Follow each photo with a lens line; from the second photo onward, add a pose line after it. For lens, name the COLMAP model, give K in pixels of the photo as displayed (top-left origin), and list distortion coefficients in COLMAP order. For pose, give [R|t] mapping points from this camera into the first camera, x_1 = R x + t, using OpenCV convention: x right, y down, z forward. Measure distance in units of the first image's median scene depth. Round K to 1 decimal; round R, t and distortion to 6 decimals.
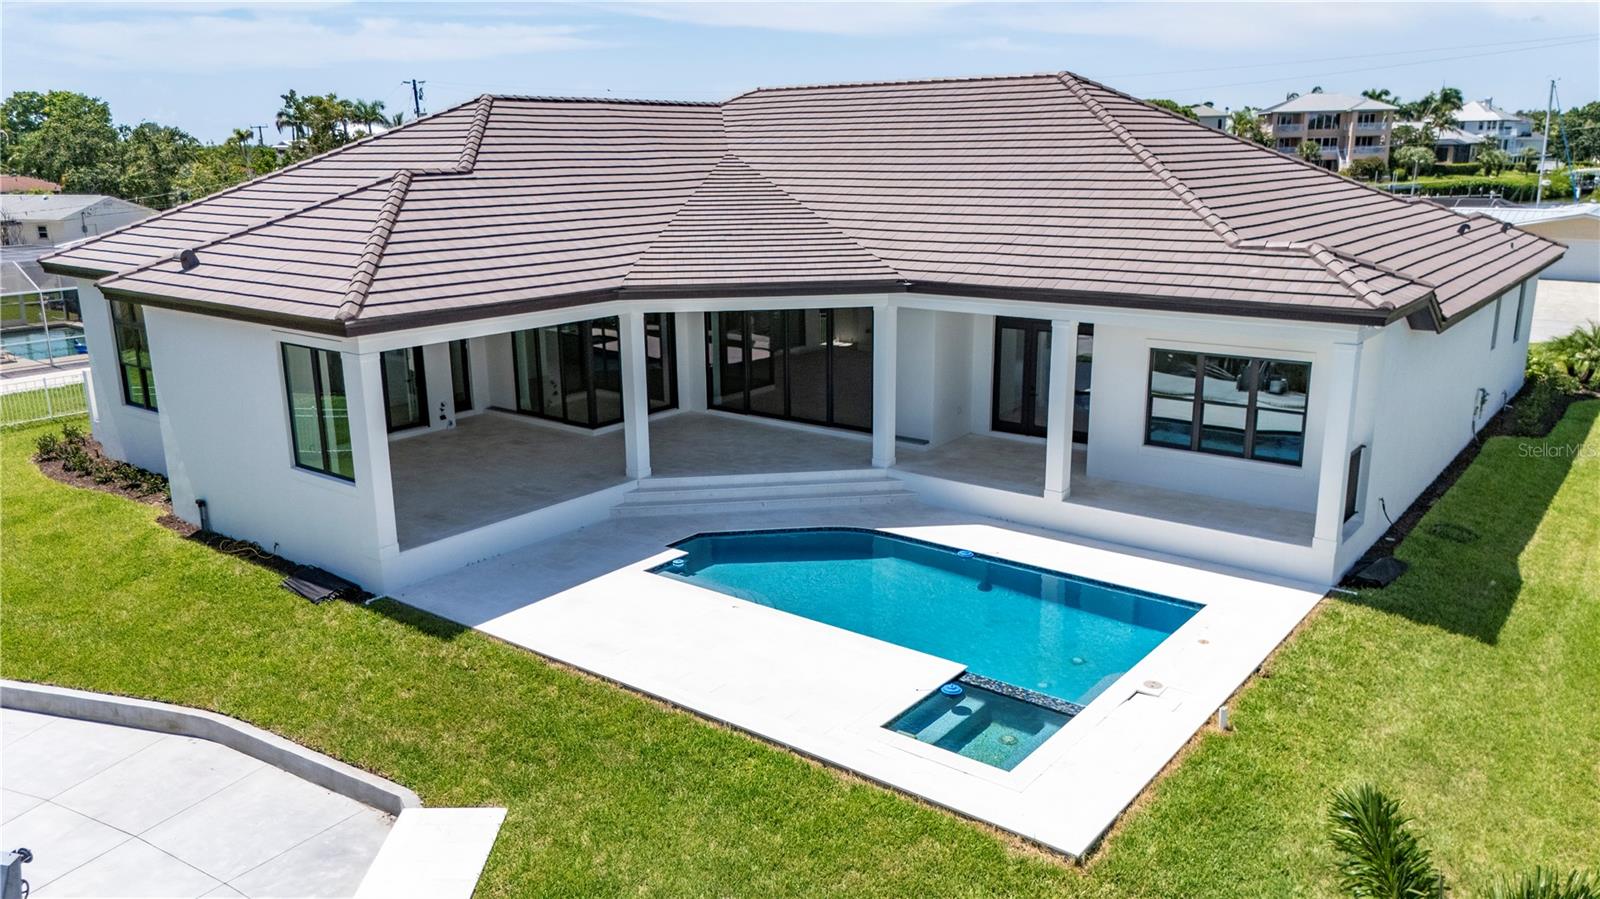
lens RADIAL K [[1189.3, 0, 800.0], [0, 1189.3, 449.5], [0, 0, 1]] dist [0.073266, -0.080850]
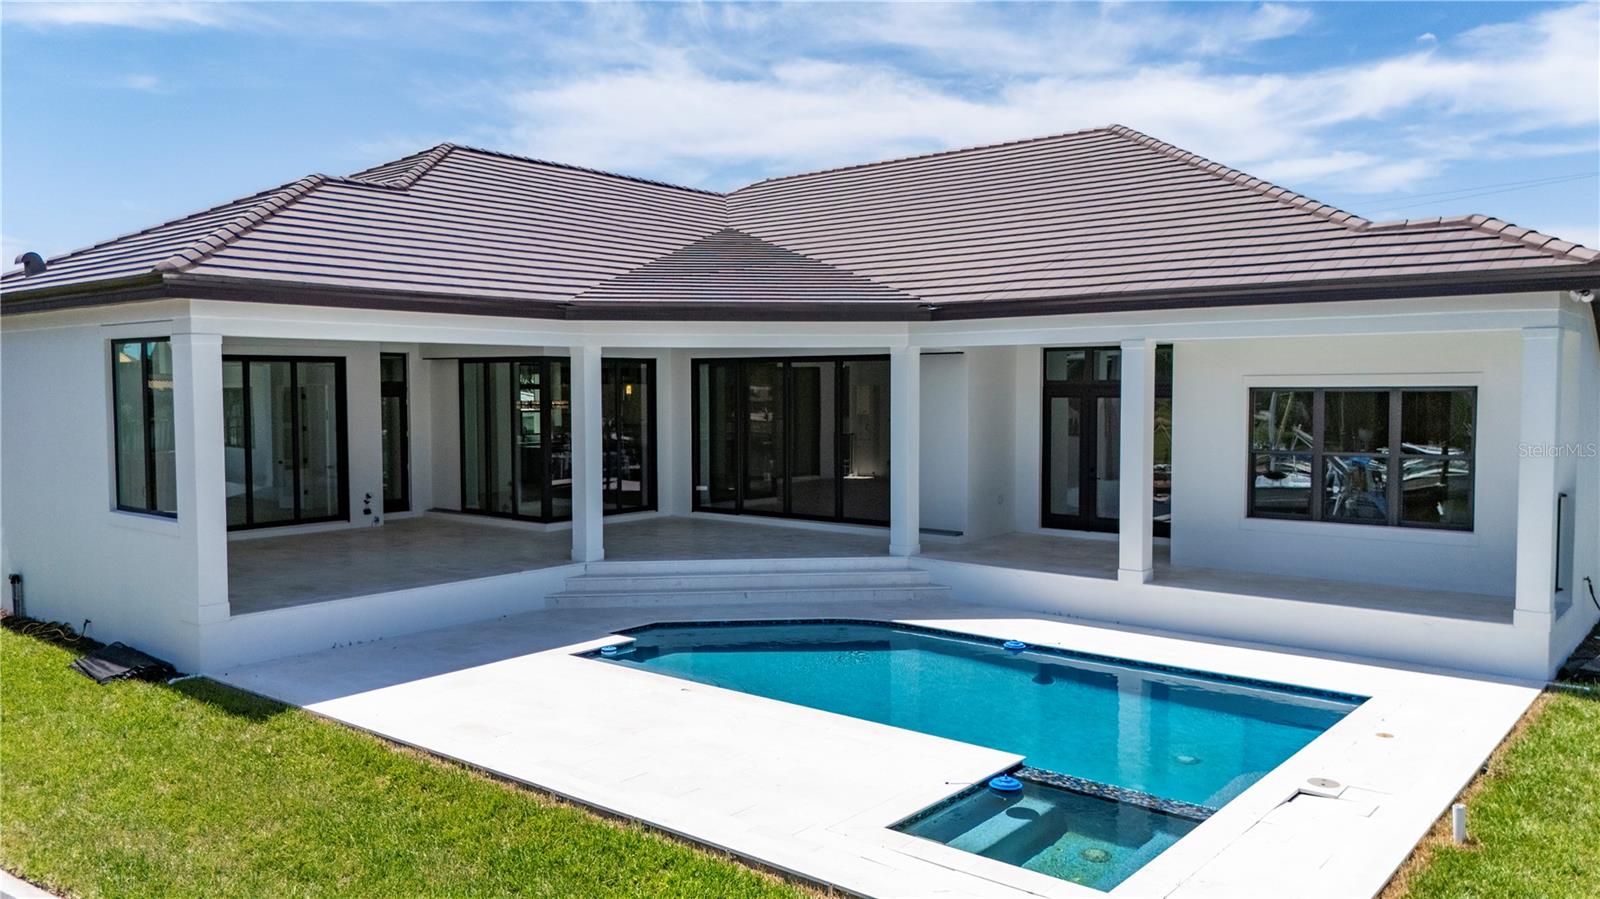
lens RADIAL K [[1194.4, 0, 801.3], [0, 1194.4, 356.8], [0, 0, 1]] dist [0.027691, -0.009378]
pose [[0.999535, 0.008336, -0.029331, 0.028098], [-0.016054, 0.961662, -0.273768, 0.118416], [0.025924, 0.274112, 0.961348, 0.242871]]
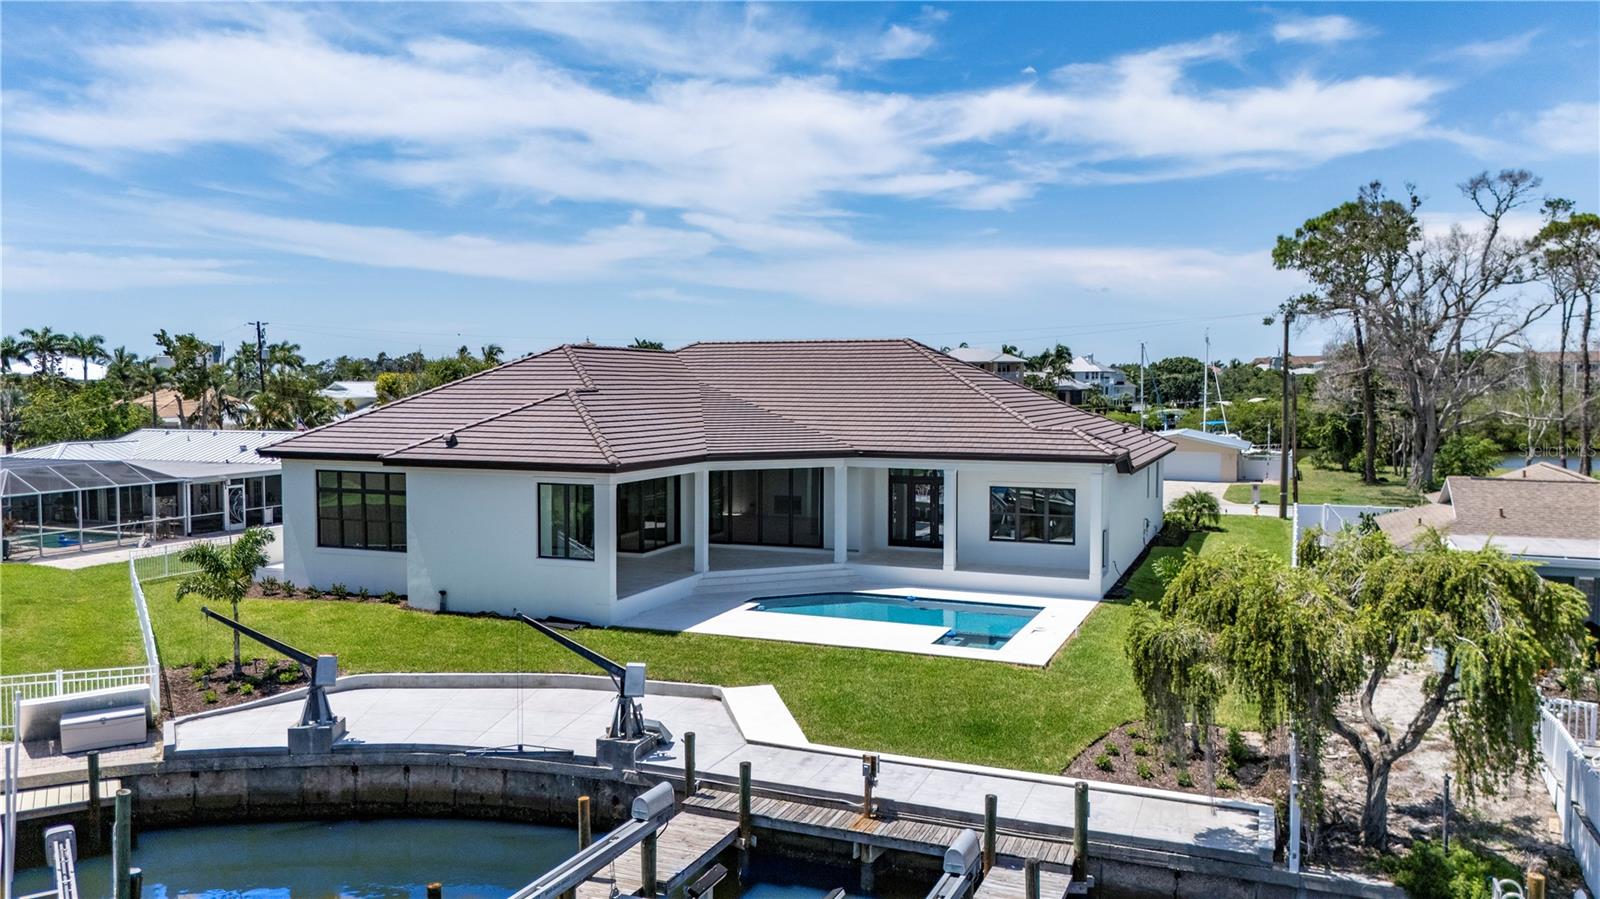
lens RADIAL K [[1189.3, 0, 800.0], [0, 1189.3, 449.5], [0, 0, 1]] dist [0.073266, -0.080850]
pose [[0.963700, -0.003724, 0.266961, -0.491810], [0.055496, 0.980857, -0.186652, 0.190507], [-0.261156, 0.194692, 0.945459, -0.680847]]
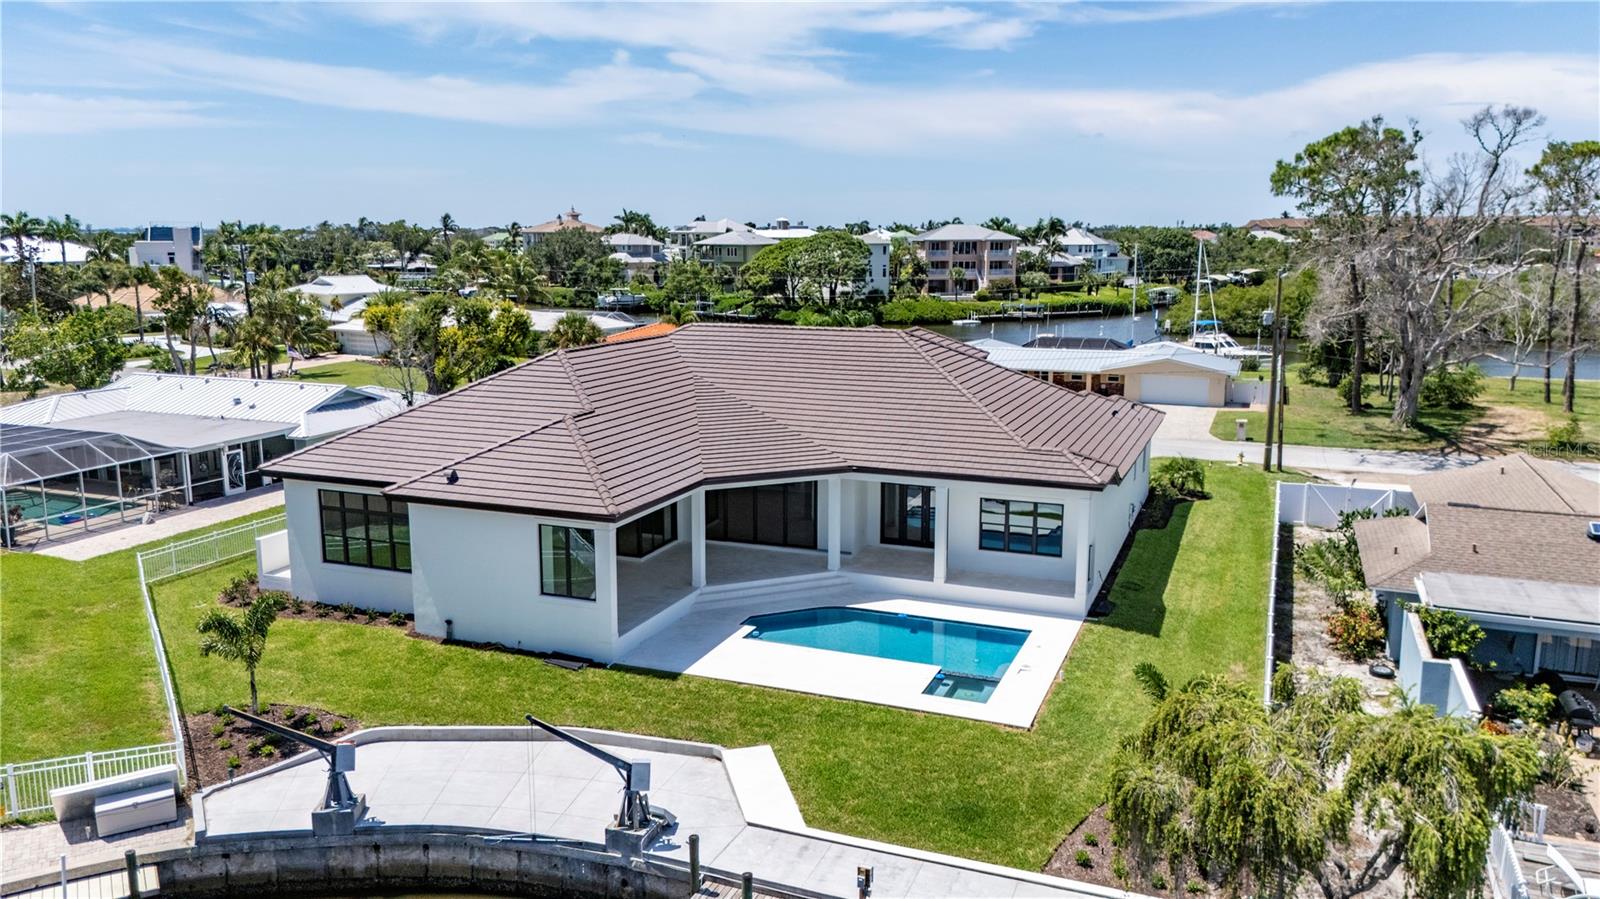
lens RADIAL K [[1189.3, 0, 800.0], [0, 1189.3, 449.5], [0, 0, 1]] dist [0.073266, -0.080850]
pose [[0.961293, -0.038567, 0.272814, -0.501828], [0.057953, 0.996307, -0.063362, -0.060662], [-0.269363, 0.076720, 0.959978, -0.741874]]
